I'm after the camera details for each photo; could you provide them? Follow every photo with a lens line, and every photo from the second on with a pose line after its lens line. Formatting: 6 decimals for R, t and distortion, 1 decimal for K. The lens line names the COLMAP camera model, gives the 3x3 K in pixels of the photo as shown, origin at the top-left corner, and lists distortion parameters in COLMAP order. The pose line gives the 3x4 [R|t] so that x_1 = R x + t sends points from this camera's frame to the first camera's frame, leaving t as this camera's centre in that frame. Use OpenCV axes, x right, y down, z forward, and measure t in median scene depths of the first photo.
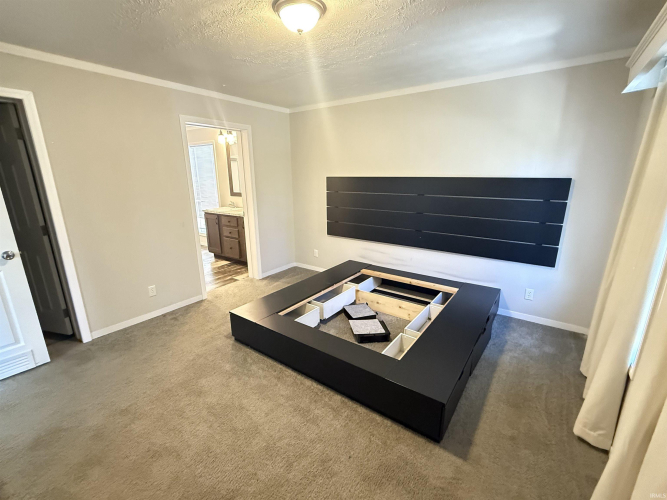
lens RADIAL K [[297.6, 0, 333.5], [0, 297.6, 250.0], [0, 0, 1]] dist [-0.000791, -0.000843]
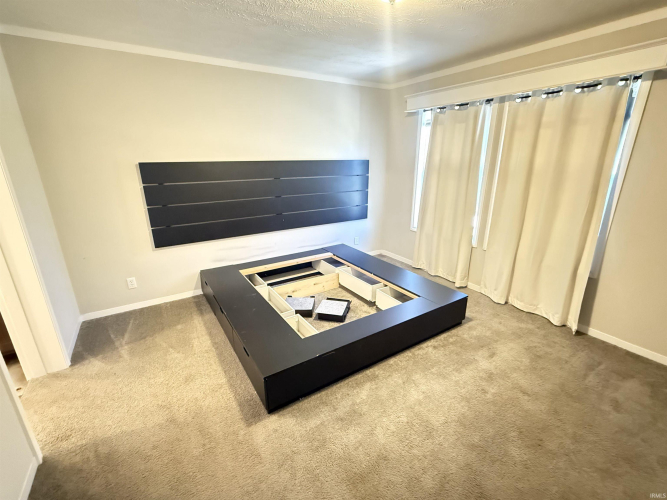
lens RADIAL K [[297.6, 0, 333.5], [0, 297.6, 250.0], [0, 0, 1]] dist [-0.000791, -0.000843]
pose [[0.366156, -0.276747, 0.888448, -0.569172], [0.237842, 0.950873, 0.198170, -0.102252], [-0.899645, 0.138749, 0.413991, 0.412816]]
